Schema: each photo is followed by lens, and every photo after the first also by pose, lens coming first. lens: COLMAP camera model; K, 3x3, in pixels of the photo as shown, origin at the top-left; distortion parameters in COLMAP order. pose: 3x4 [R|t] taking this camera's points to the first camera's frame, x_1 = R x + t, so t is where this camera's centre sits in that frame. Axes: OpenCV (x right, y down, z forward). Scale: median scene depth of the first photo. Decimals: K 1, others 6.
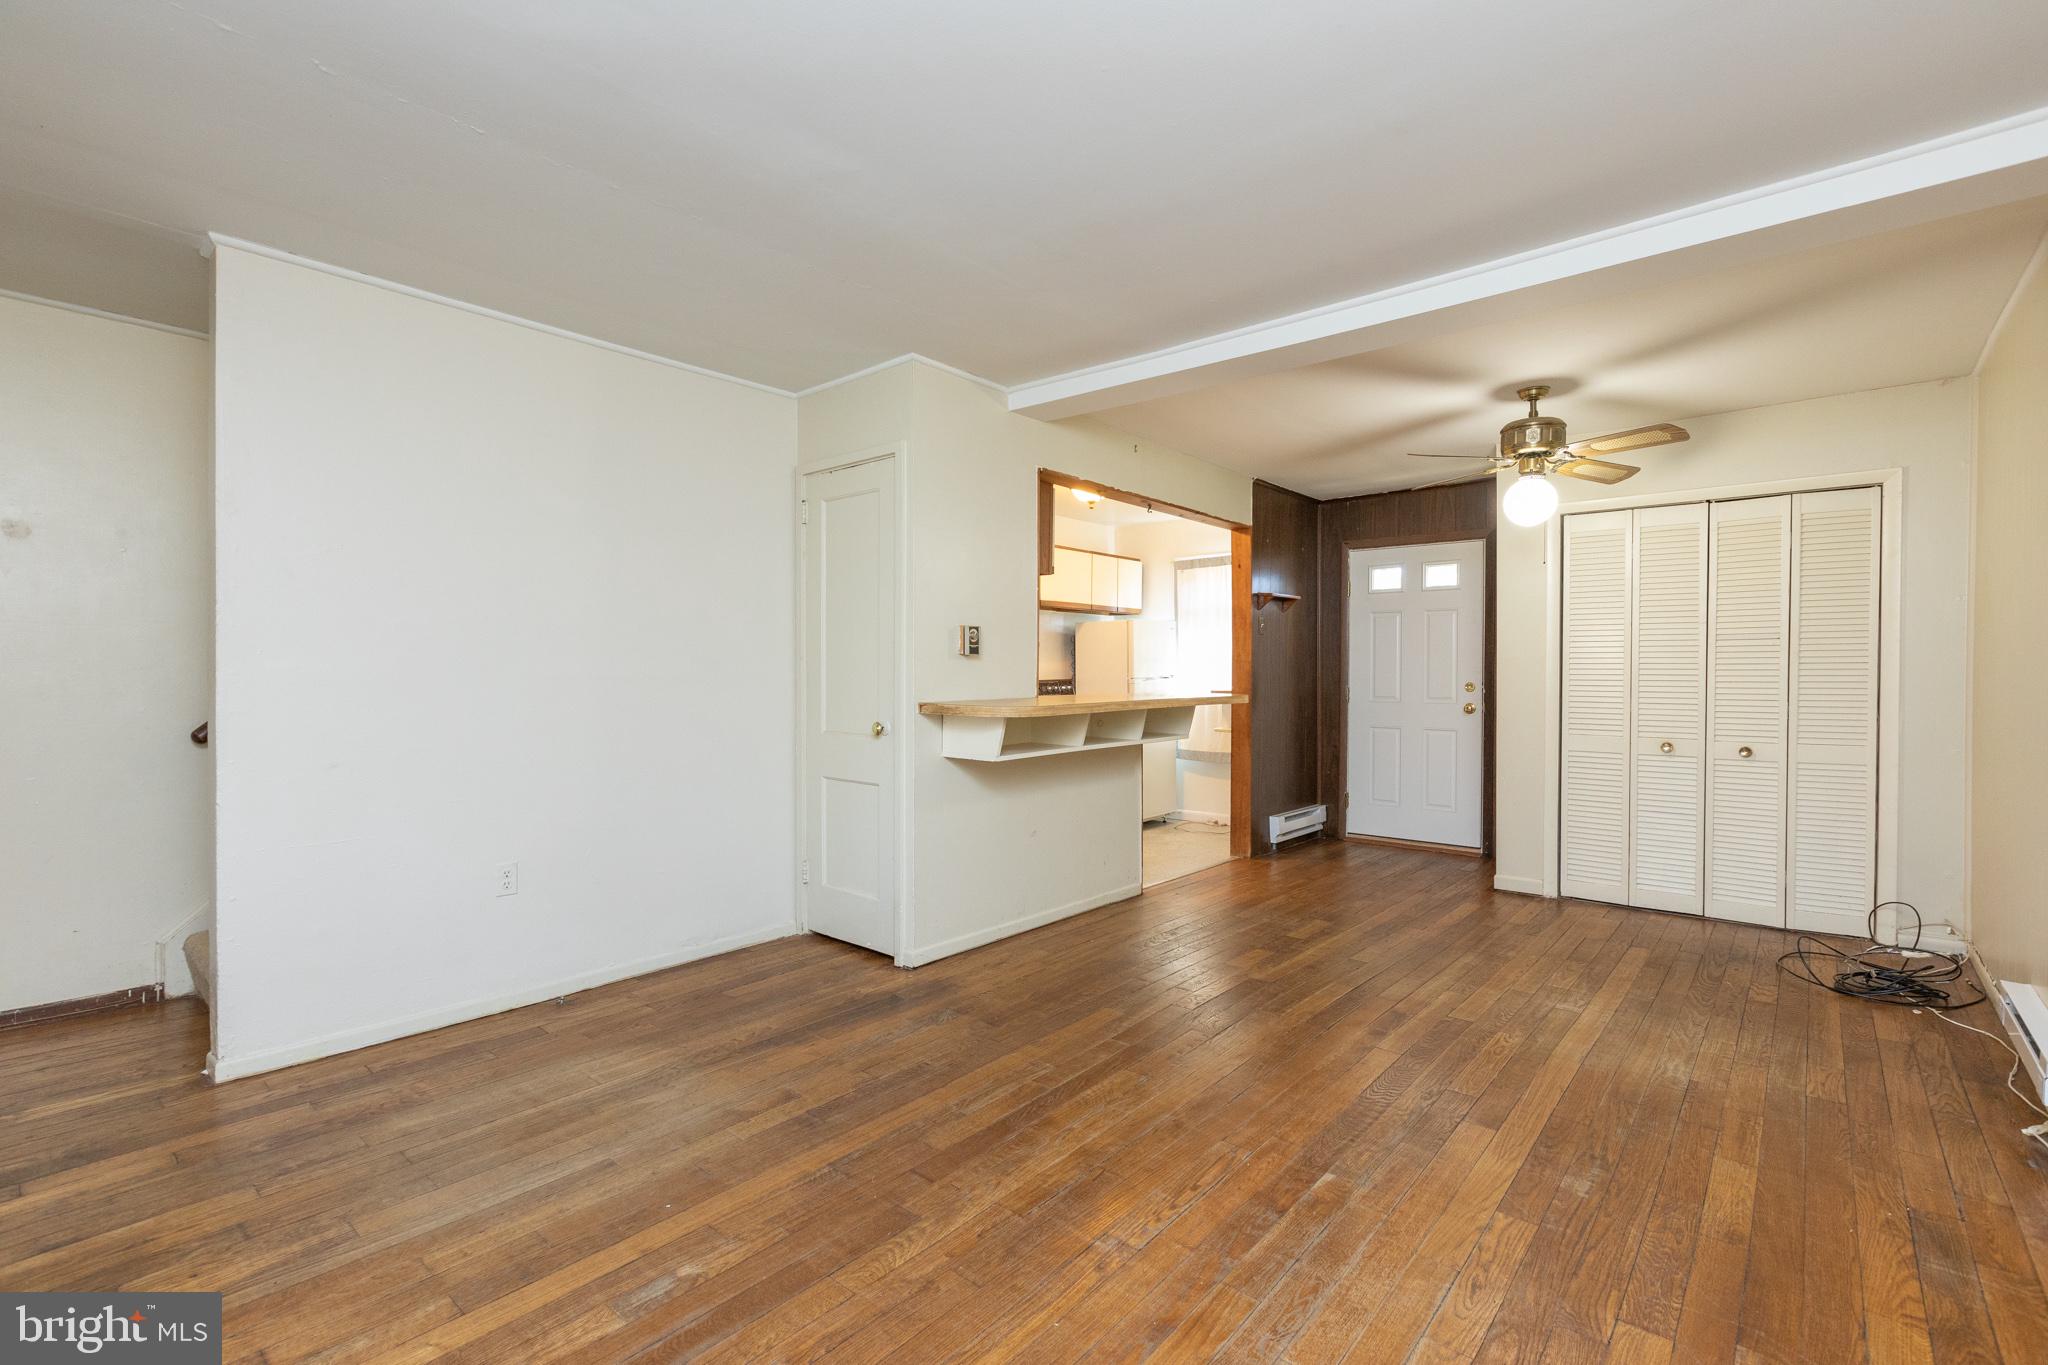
lens RADIAL K [[905.8, 0, 1018.9], [0, 905.8, 682.1], [0, 0, 1]] dist [-0.004512, -0.000522]
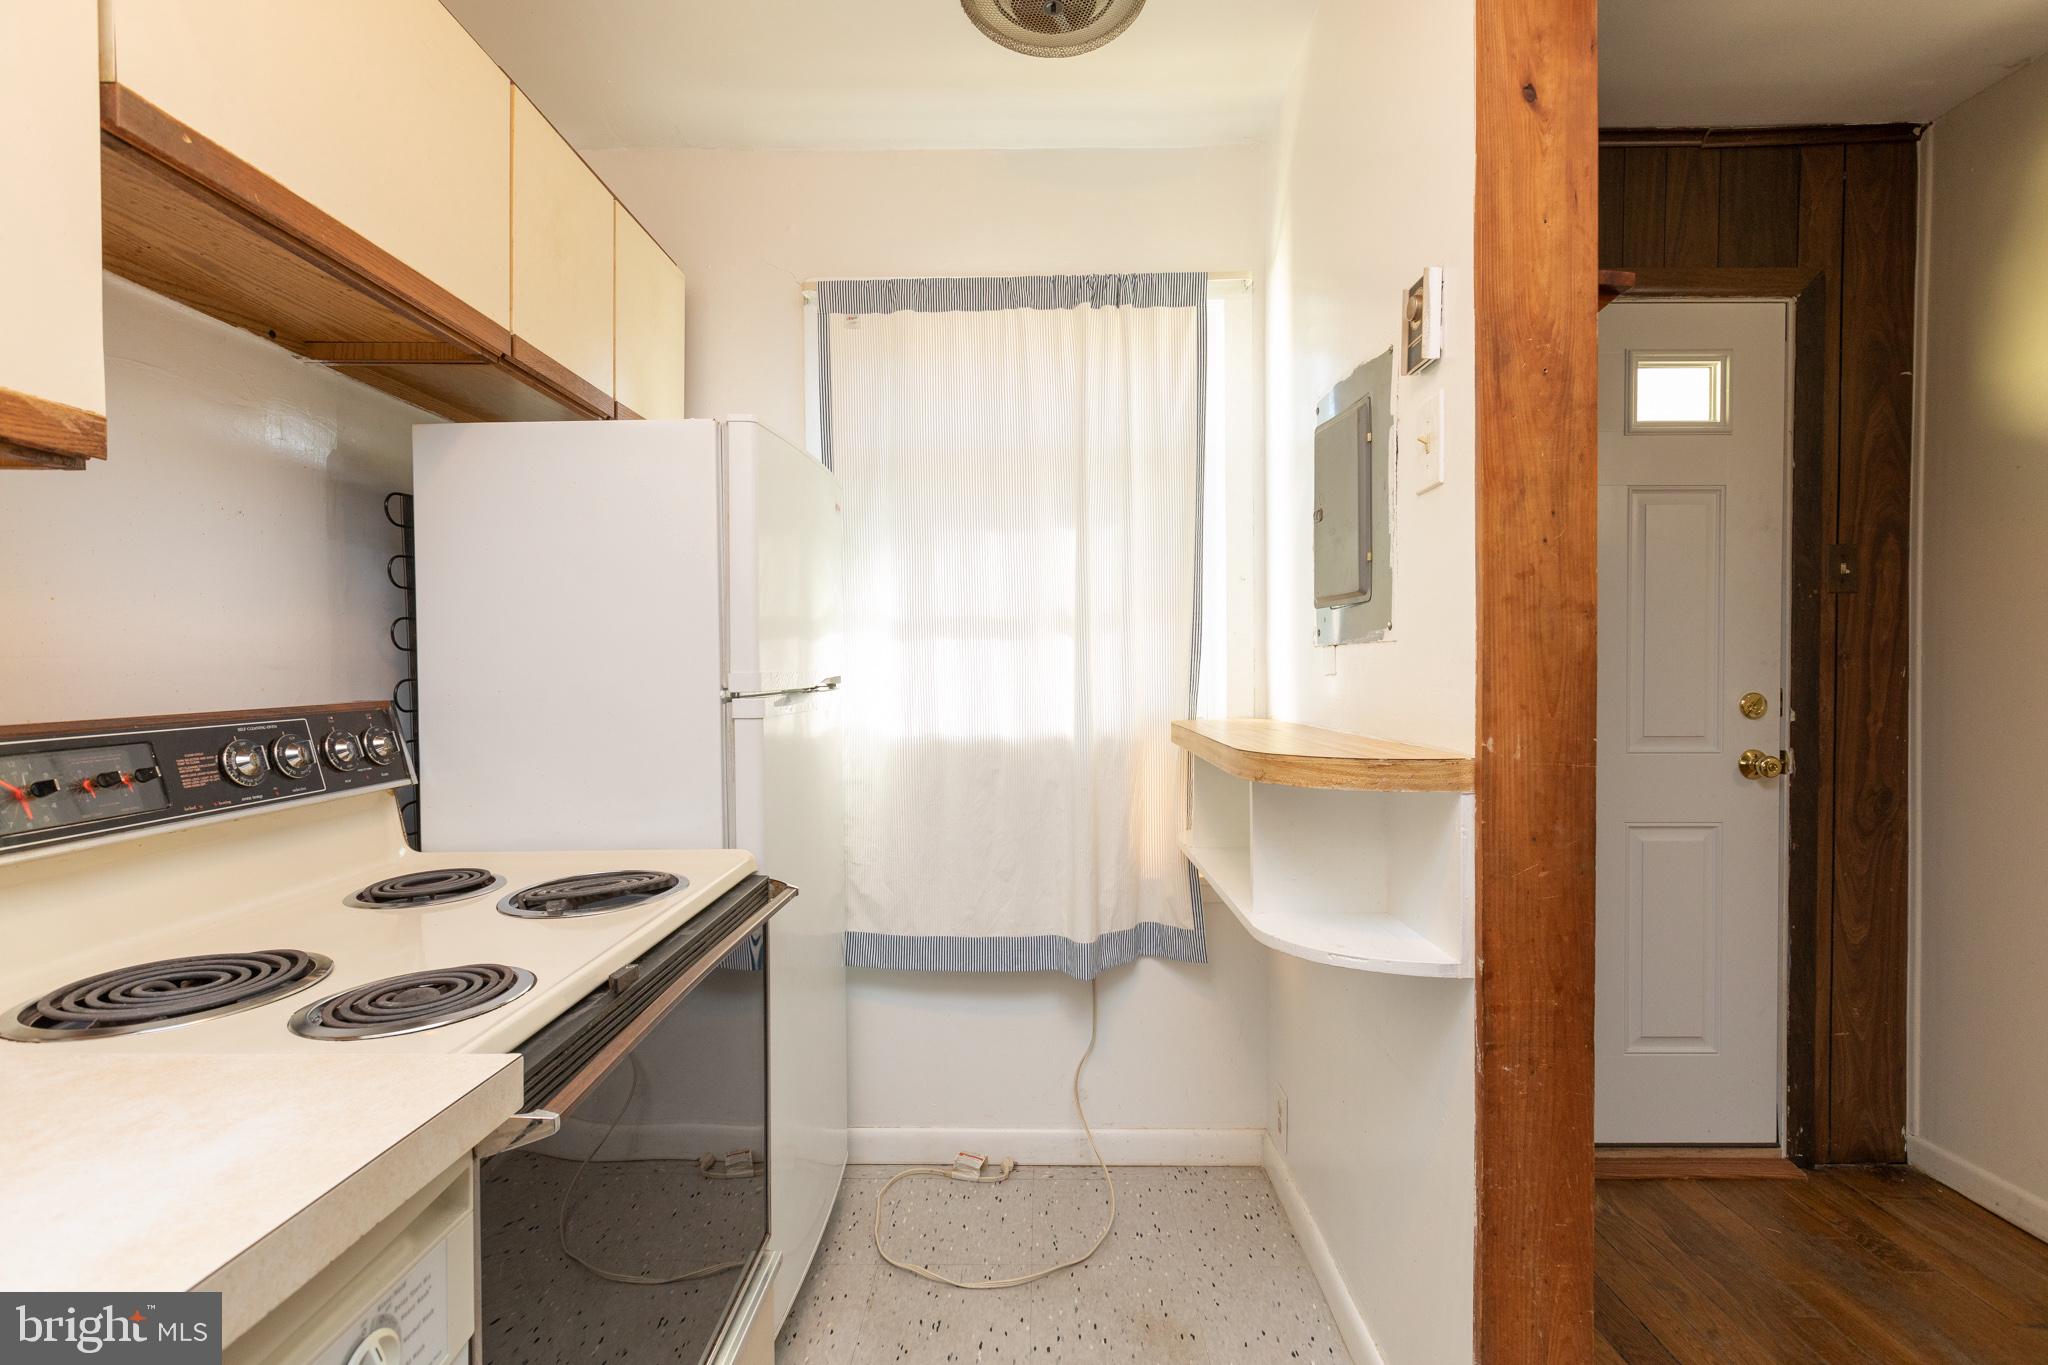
lens RADIAL K [[905.8, 0, 1020.7], [0, 905.8, 682.2], [0, 0, 1]] dist [-0.004512, -0.000522]
pose [[0.765817, -0.009803, 0.642983, 0.035533], [0.010190, 0.999943, 0.003109, -0.007064], [-0.642977, 0.004171, 0.765874, 0.753790]]
